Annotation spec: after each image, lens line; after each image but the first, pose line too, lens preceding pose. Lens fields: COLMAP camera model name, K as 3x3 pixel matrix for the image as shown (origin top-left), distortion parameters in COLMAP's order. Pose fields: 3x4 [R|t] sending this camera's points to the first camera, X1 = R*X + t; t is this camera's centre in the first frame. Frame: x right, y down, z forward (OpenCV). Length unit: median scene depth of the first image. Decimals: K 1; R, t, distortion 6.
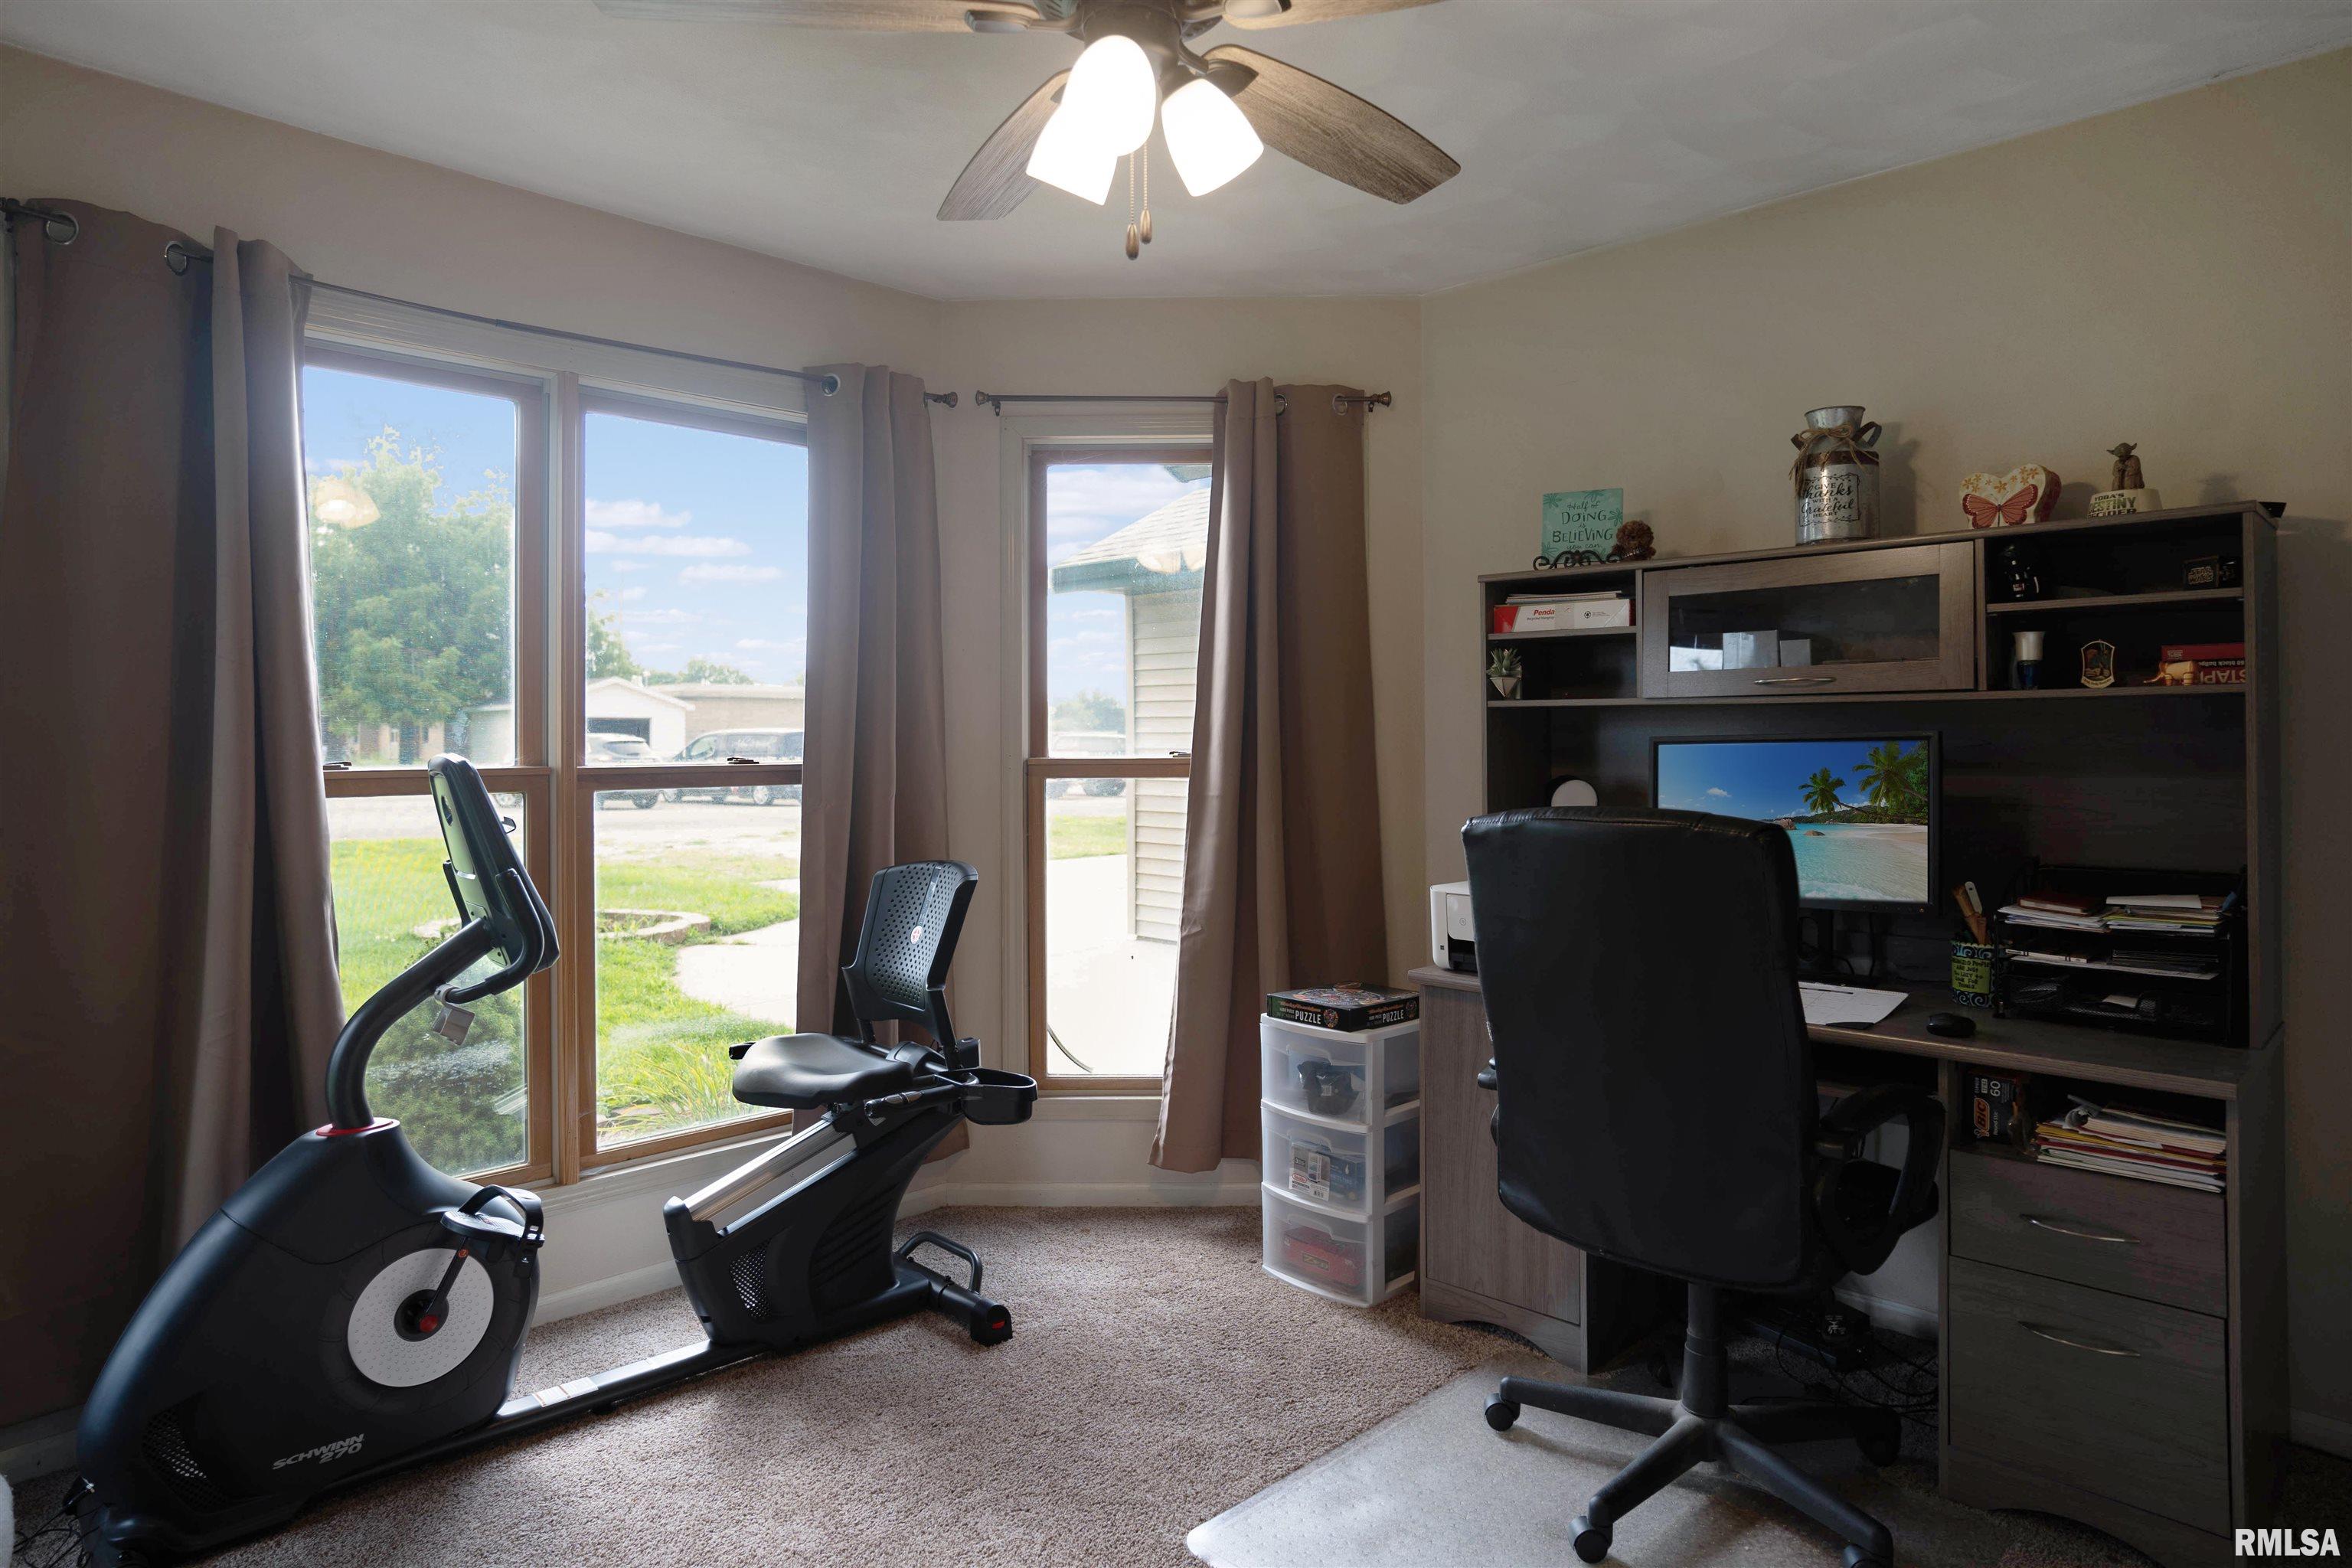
lens RADIAL K [[1306.7, 0, 1174.3], [0, 1306.7, 745.5], [0, 0, 1]] dist [0.001420, 0.000496]
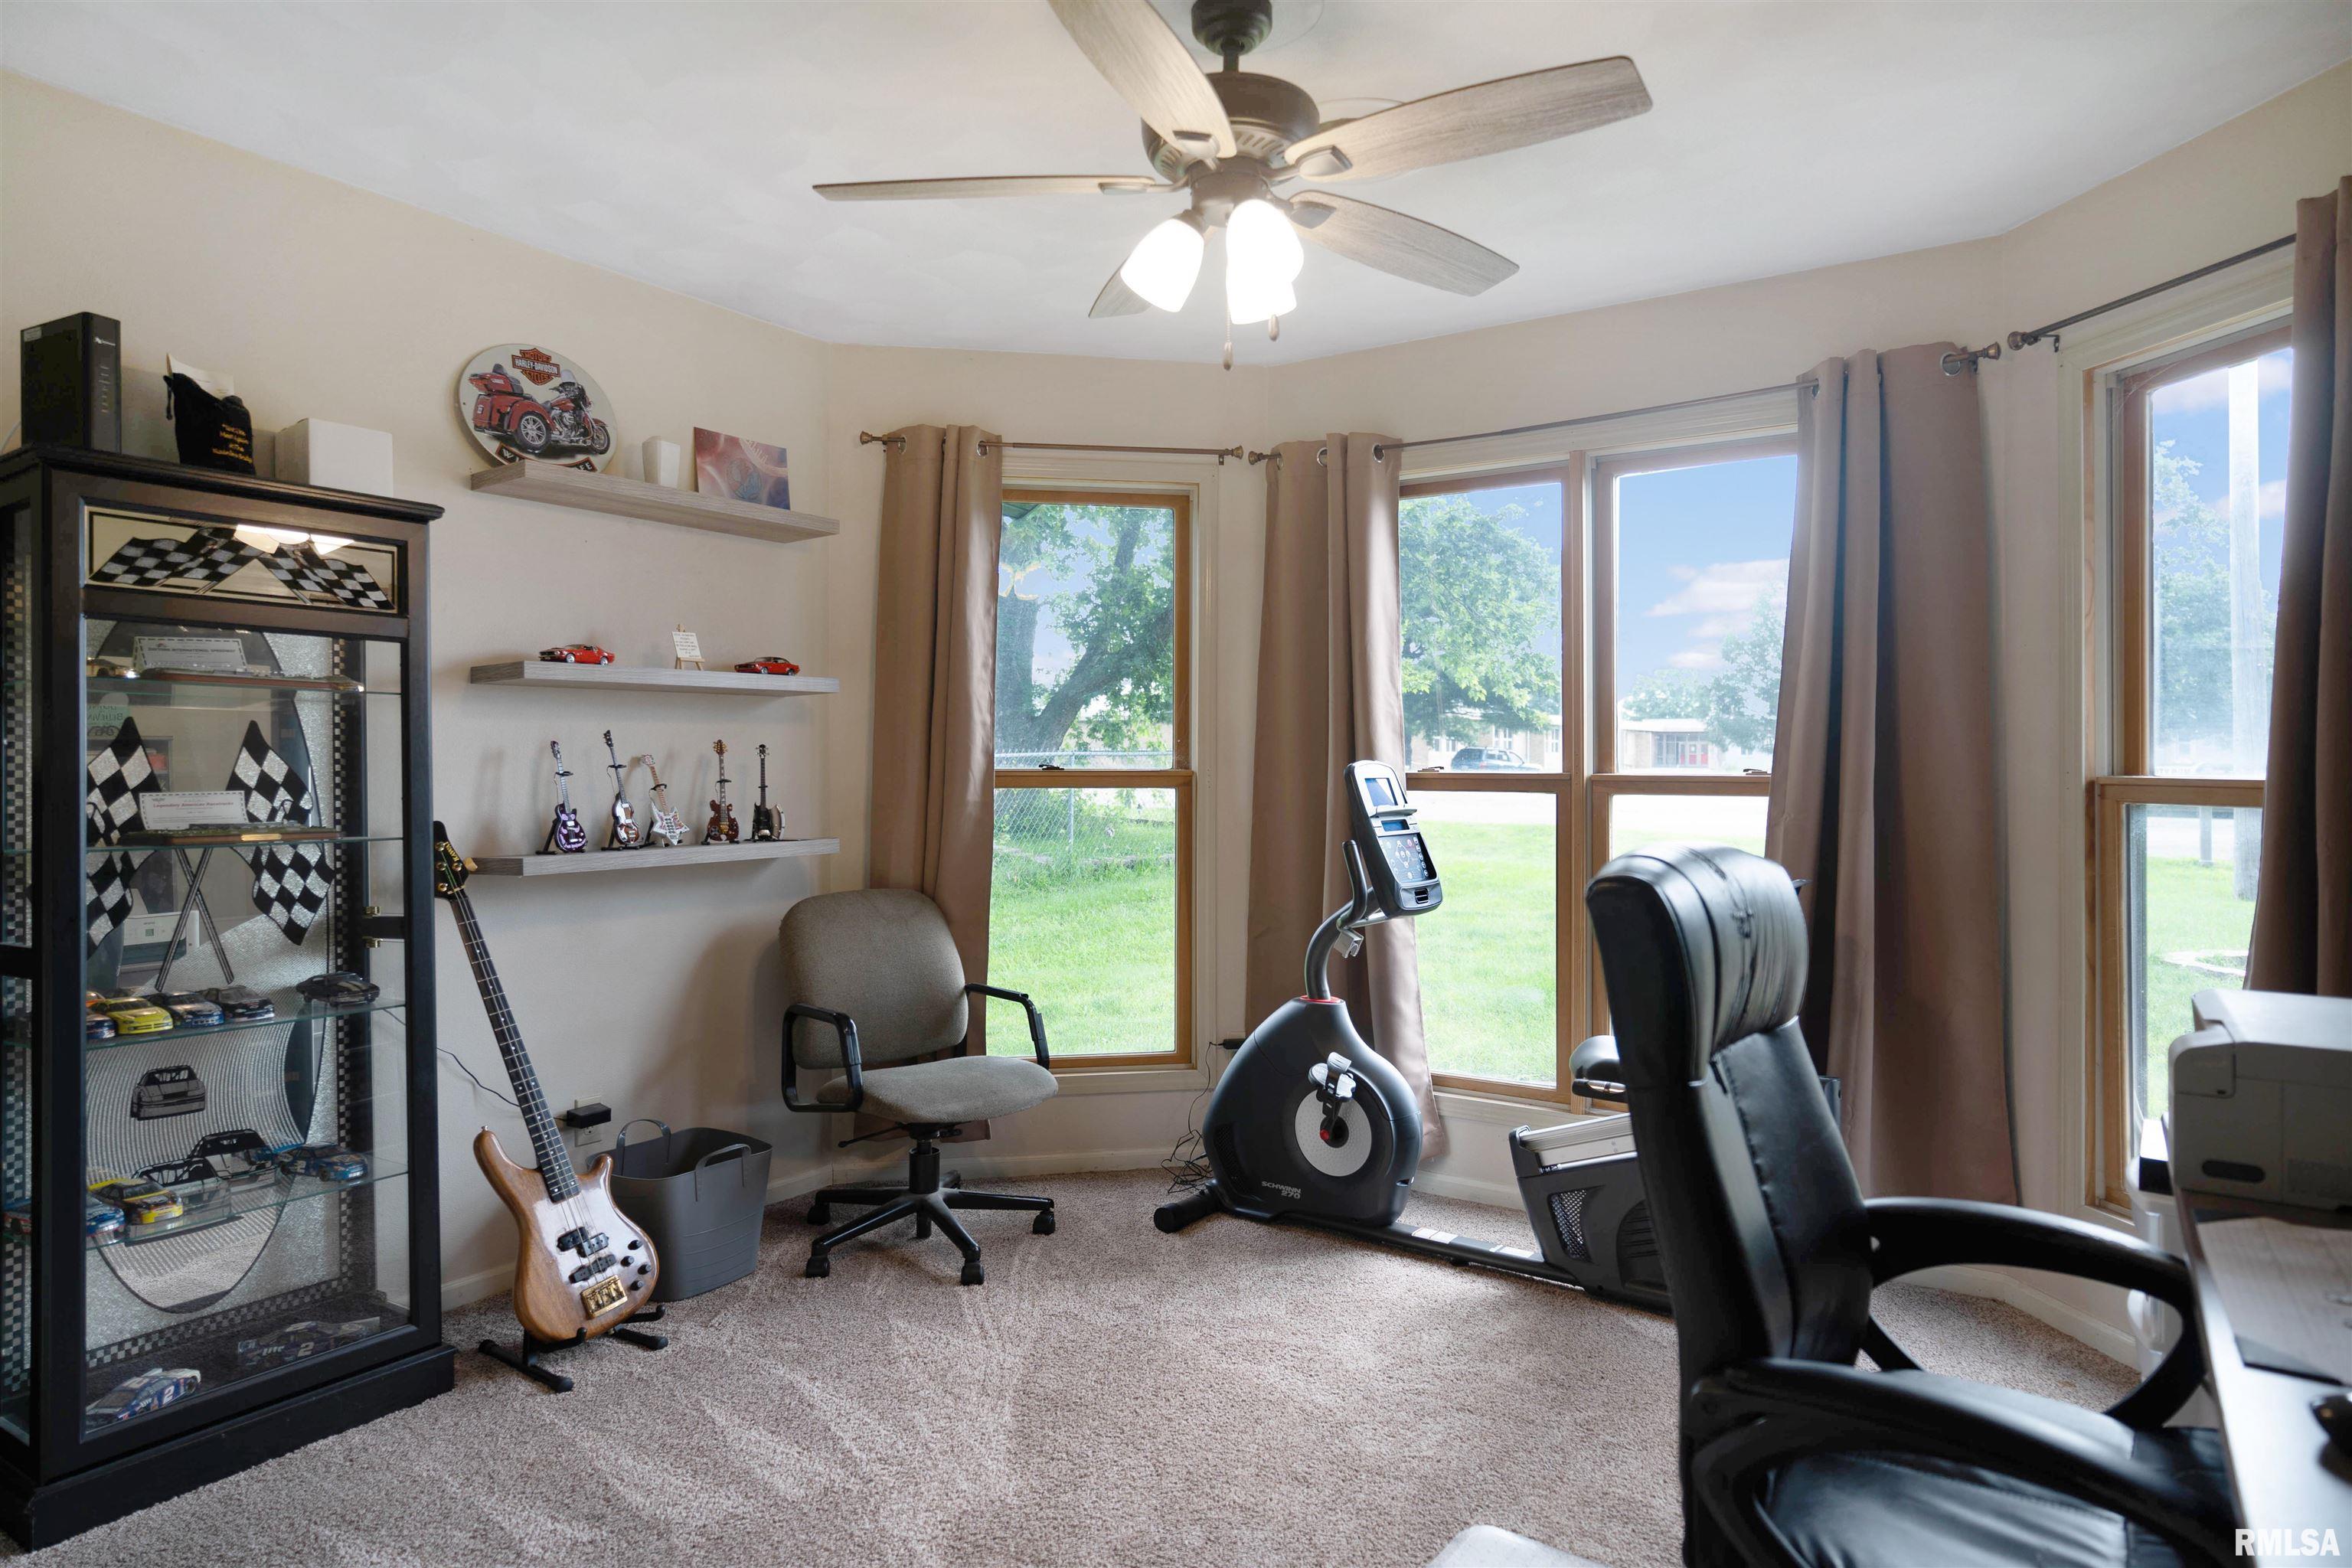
lens RADIAL K [[1371.5, 0, 1168.8], [0, 1371.5, 745.6], [0, 0, 1]] dist [-0.038971, 0.000192]
pose [[0.209201, 0.006129, -0.977853, 0.806755], [0.000743, 0.999979, 0.006426, -0.020630], [0.977872, -0.002071, 0.209192, 0.414095]]
